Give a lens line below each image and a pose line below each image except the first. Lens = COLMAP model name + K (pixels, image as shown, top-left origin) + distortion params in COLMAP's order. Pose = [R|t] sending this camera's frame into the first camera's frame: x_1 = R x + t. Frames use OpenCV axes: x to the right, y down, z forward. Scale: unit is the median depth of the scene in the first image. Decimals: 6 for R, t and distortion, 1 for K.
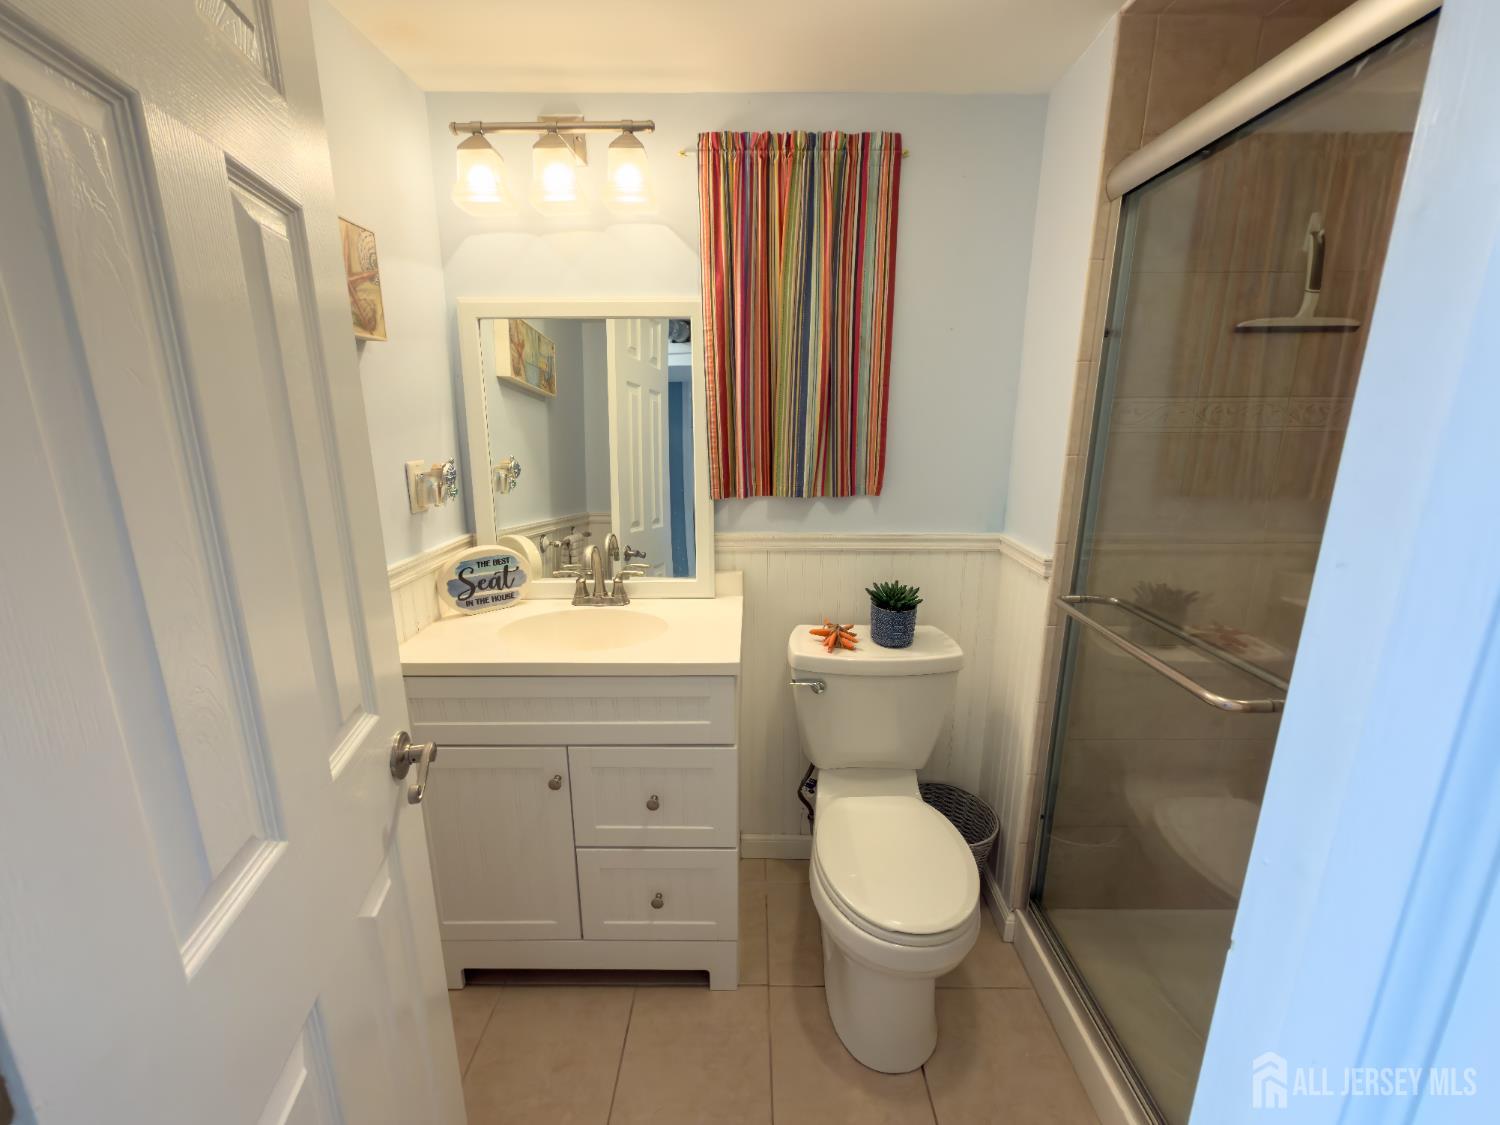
lens RADIAL K [[605.5, 0, 749.6], [0, 605.5, 562.9], [0, 0, 1]] dist [0.000265, -0.000181]
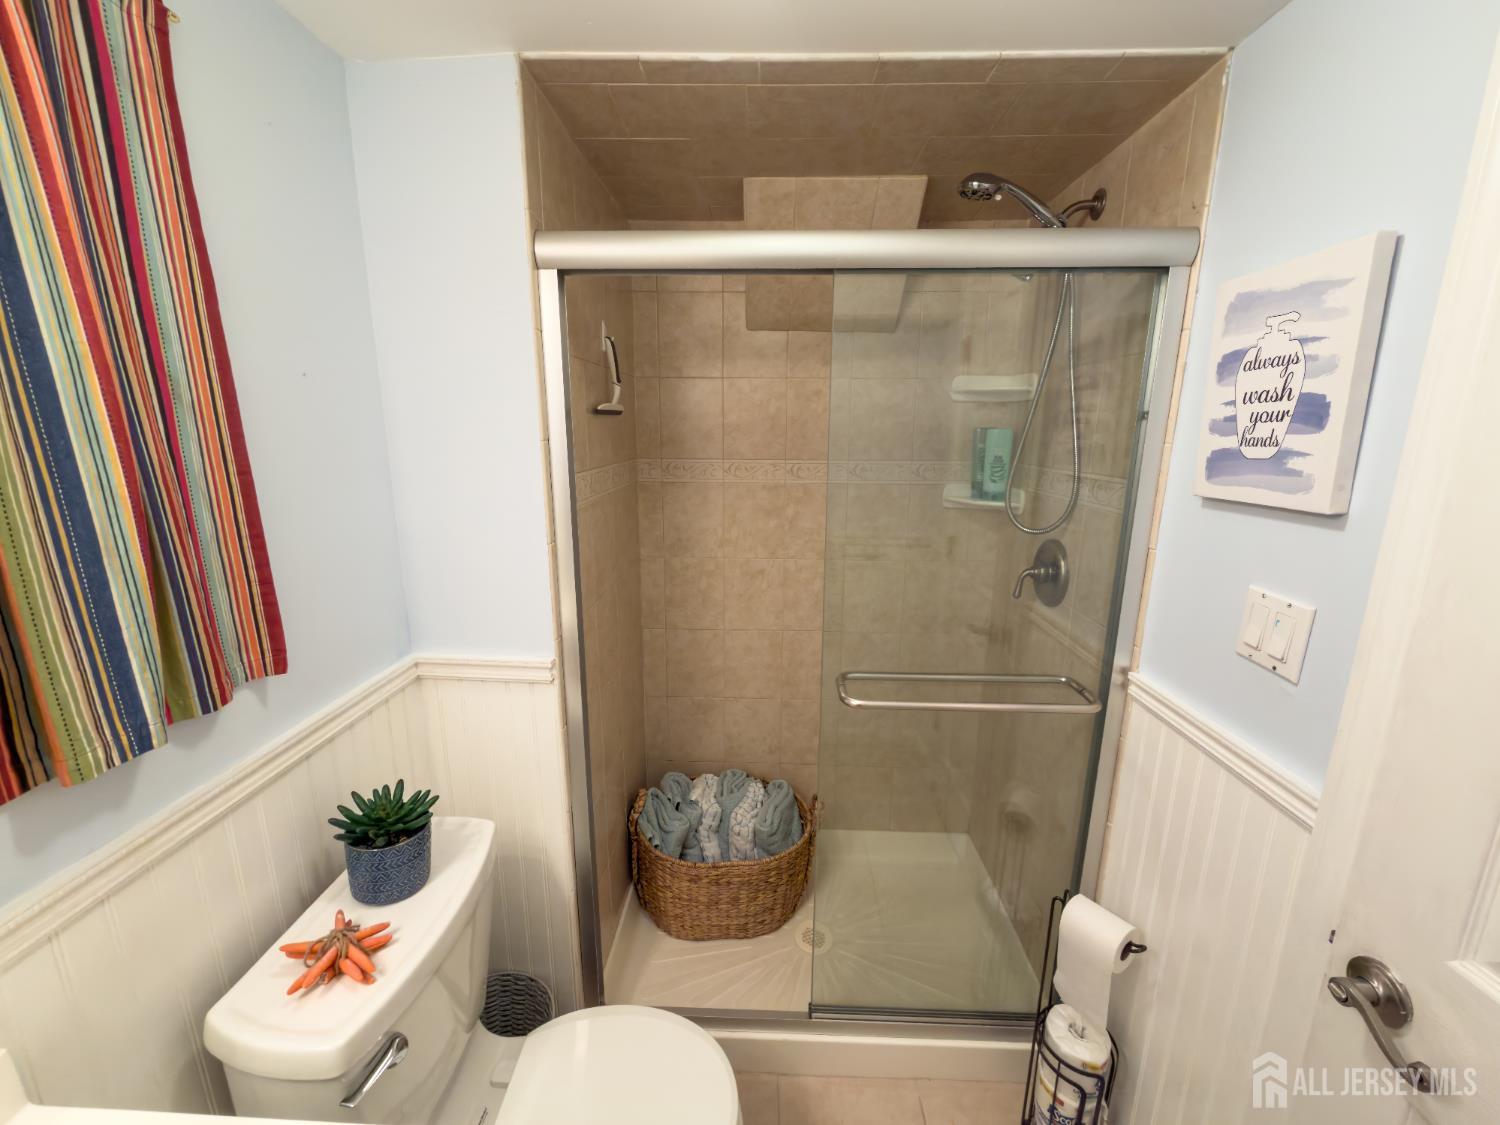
lens RADIAL K [[605.5, 0, 750.3], [0, 605.5, 564.2], [0, 0, 1]] dist [0.000265, -0.000181]
pose [[0.036595, -0.220030, 0.974806, -0.284805], [0.232242, 0.950625, 0.205853, -0.225939], [-0.971969, 0.218858, 0.085888, 0.555480]]
